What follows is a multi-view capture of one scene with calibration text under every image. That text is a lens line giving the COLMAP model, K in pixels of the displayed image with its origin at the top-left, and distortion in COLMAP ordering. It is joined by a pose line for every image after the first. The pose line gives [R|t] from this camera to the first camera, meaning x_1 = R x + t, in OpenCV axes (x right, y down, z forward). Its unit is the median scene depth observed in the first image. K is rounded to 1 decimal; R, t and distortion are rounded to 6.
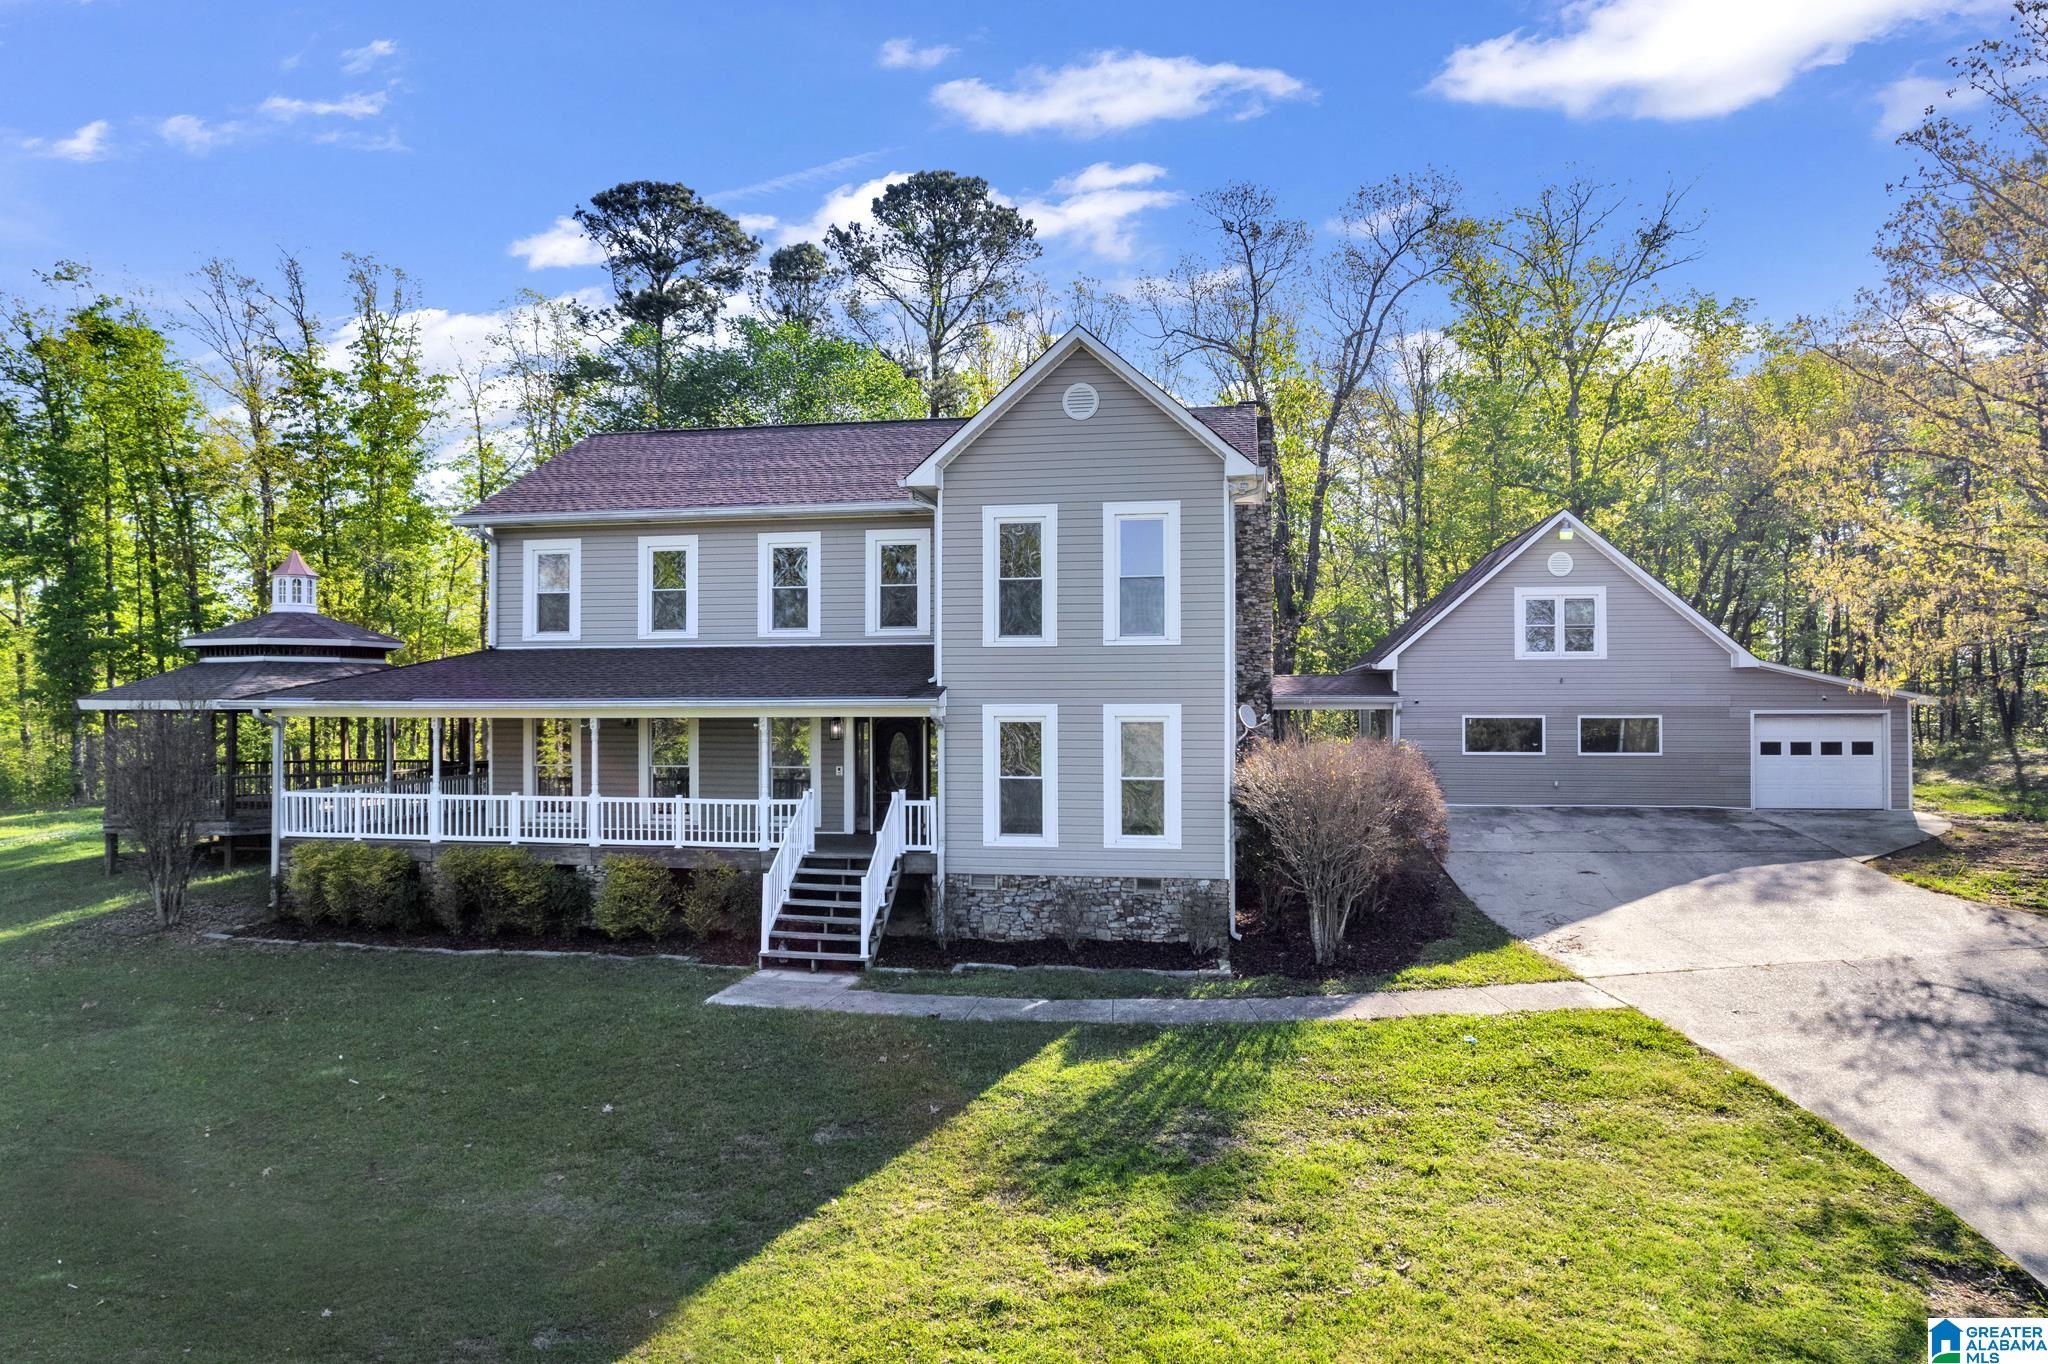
lens RADIAL K [[1316.1, 0, 1024.0], [0, 1316.1, 682.0], [0, 0, 1]] dist [-0.071051, 0.063885]
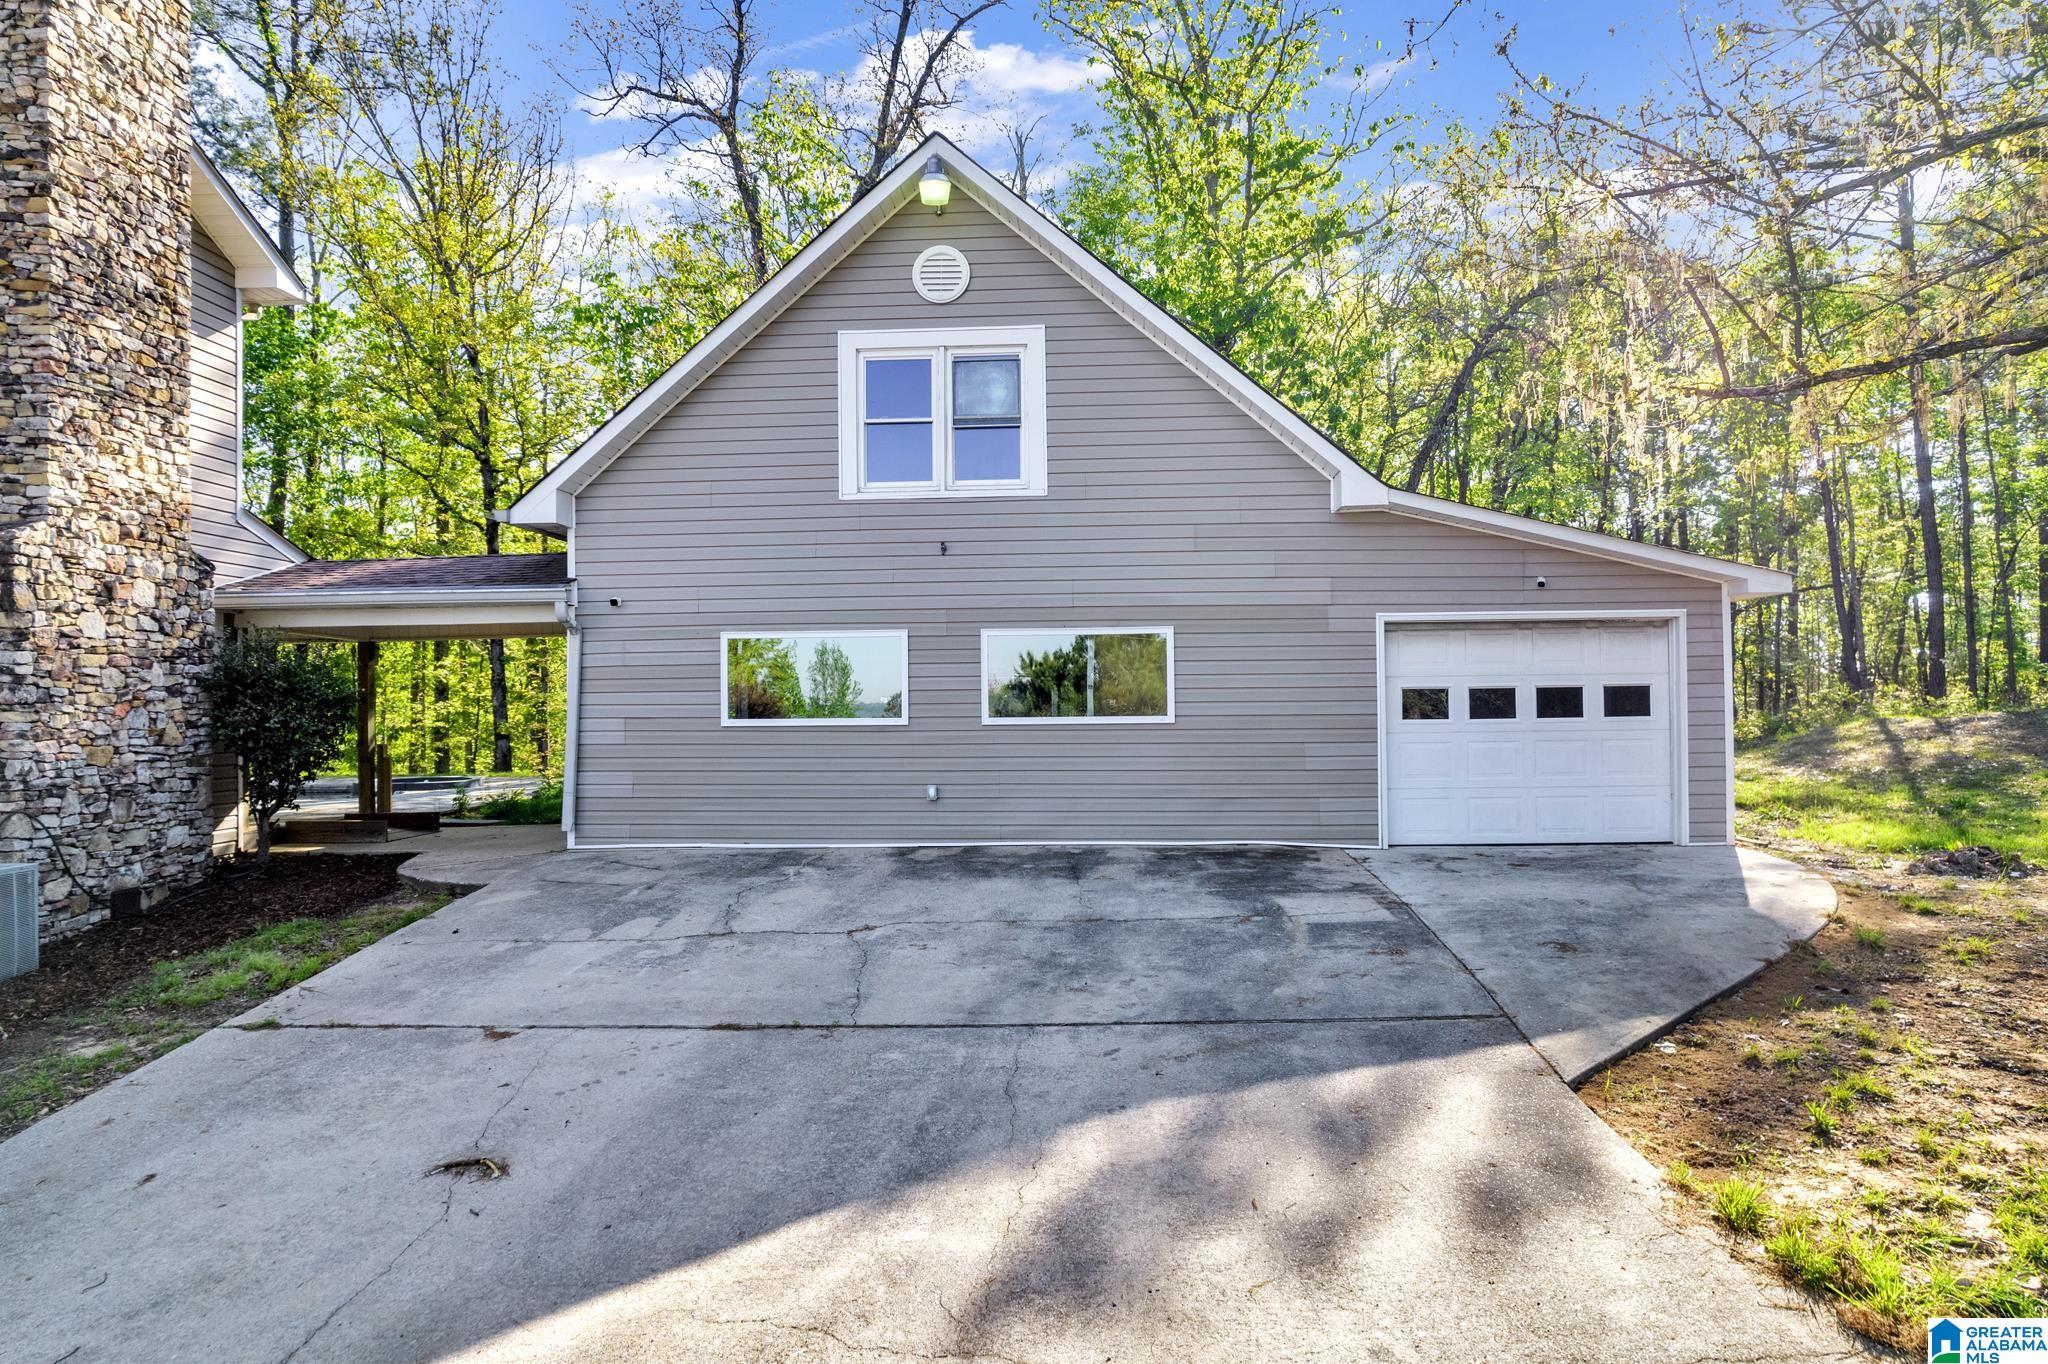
lens RADIAL K [[1316.1, 0, 1024.0], [0, 1316.1, 682.0], [0, 0, 1]] dist [-0.071051, 0.063885]
pose [[0.994123, -0.005918, 0.108097, 0.580149], [0.006336, 0.999974, -0.003520, 0.065339], [-0.108073, 0.004184, 0.994134, 0.851206]]
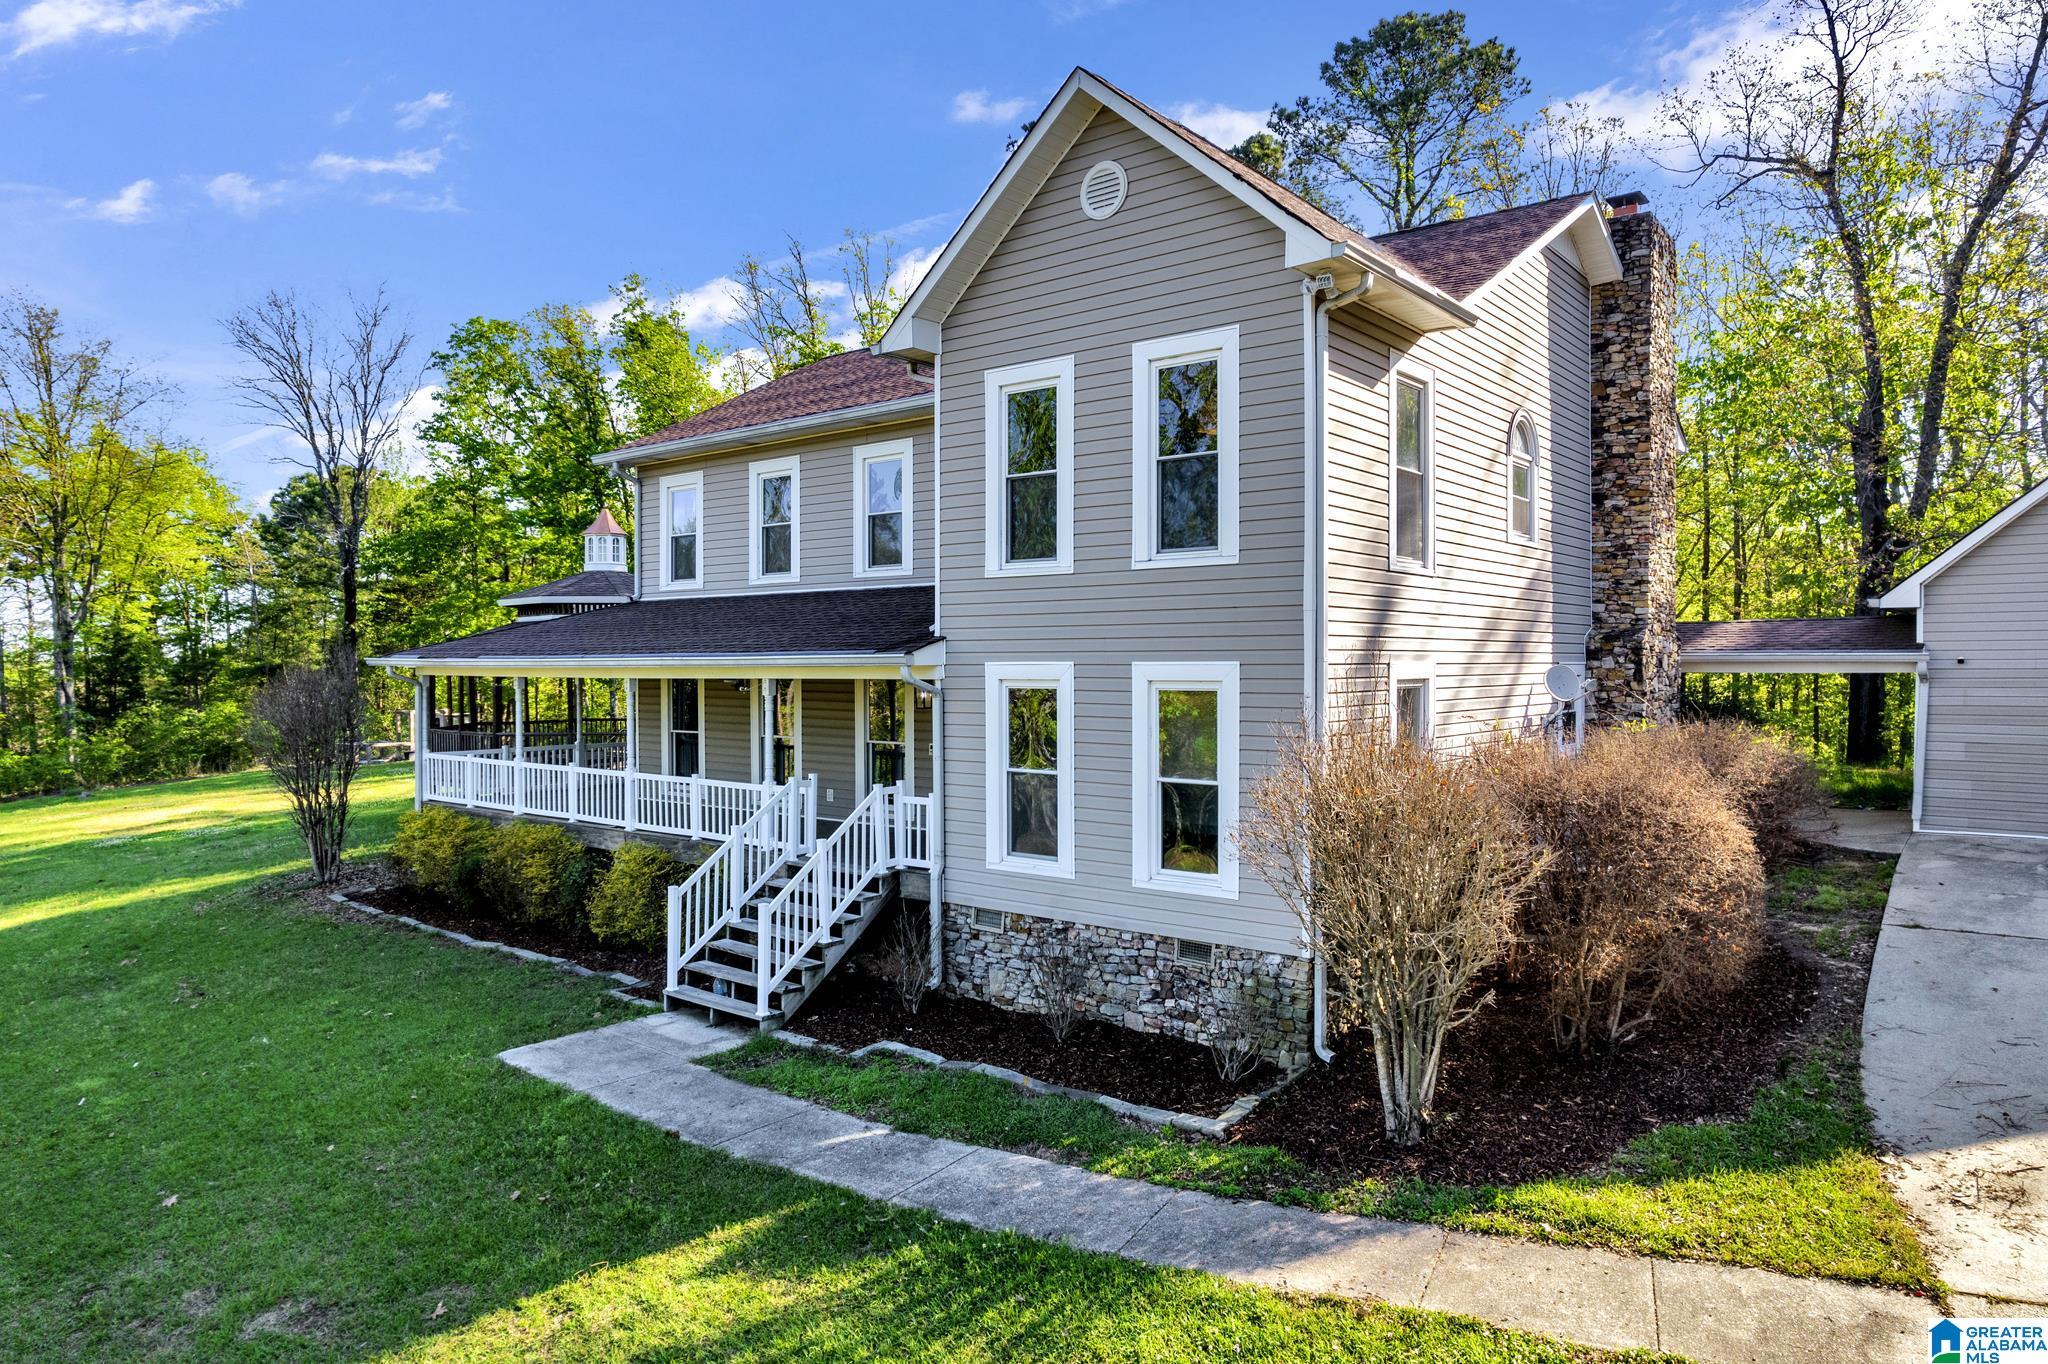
lens RADIAL K [[1316.1, 0, 1024.0], [0, 1316.1, 682.0], [0, 0, 1]] dist [-0.071051, 0.063885]
pose [[0.873113, 0.007873, -0.487454, 0.320658], [0.006619, 0.999586, 0.027999, 0.008468], [0.487472, -0.027672, 0.872700, 0.413813]]
